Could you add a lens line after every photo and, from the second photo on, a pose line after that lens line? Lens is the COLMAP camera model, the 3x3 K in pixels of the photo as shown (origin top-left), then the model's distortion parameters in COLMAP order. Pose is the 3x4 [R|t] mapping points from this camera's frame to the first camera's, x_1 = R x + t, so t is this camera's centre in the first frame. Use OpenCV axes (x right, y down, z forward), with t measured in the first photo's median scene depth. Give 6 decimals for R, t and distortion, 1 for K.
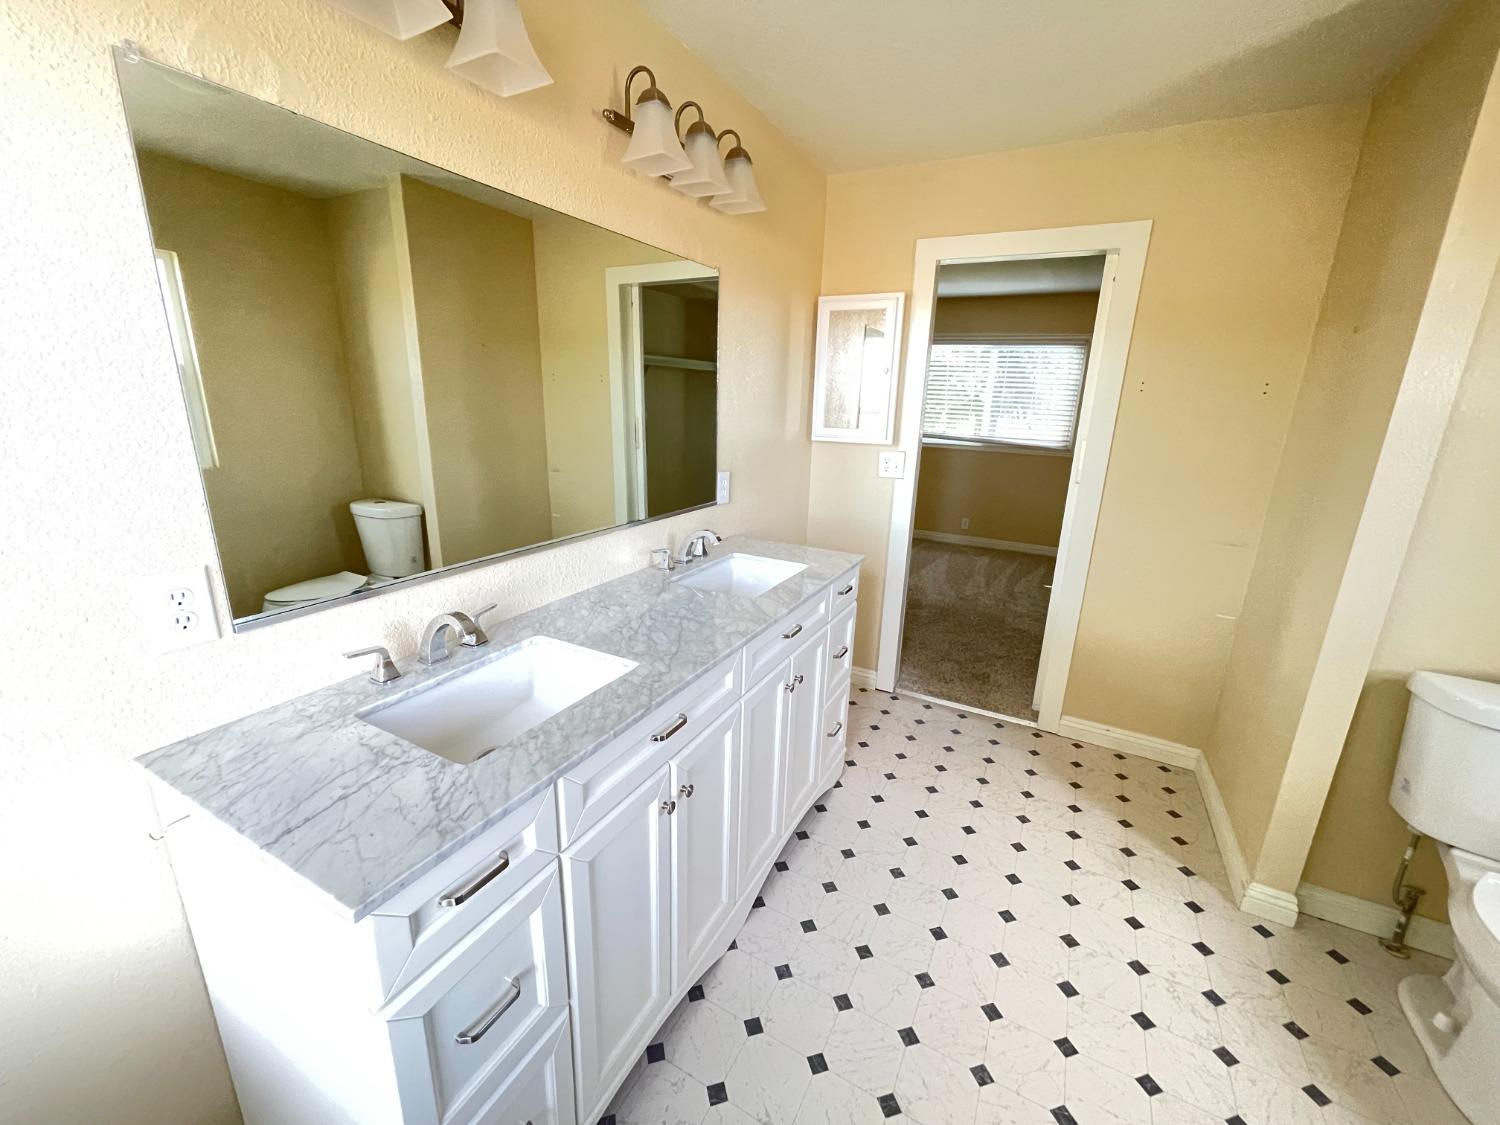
lens RADIAL K [[601.2, 0, 750.0], [0, 601.2, 562.5], [0, 0, 1]] dist [-0.002120, -0.000237]
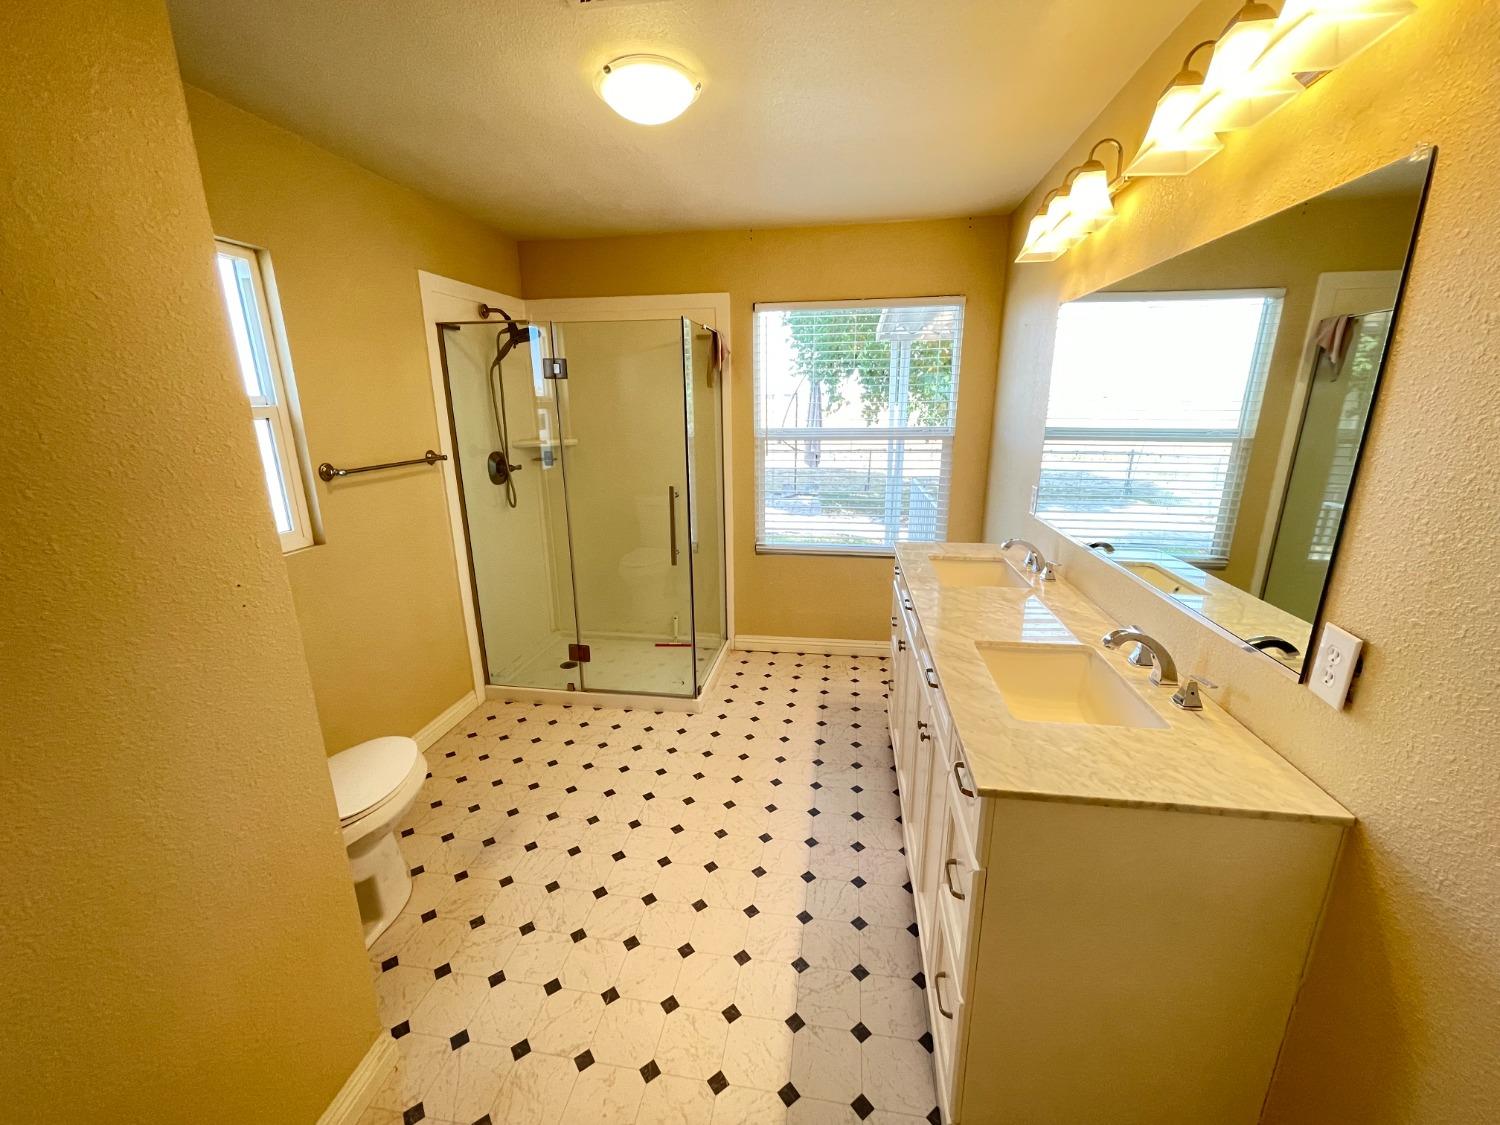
lens RADIAL K [[601.2, 0, 750.0], [0, 601.2, 562.5], [0, 0, 1]] dist [-0.002120, -0.000237]
pose [[-0.937684, 0.072877, -0.339760, 0.709036], [-0.105584, 0.871777, 0.478389, -0.505705], [0.331059, 0.484451, -0.809757, 1.746993]]
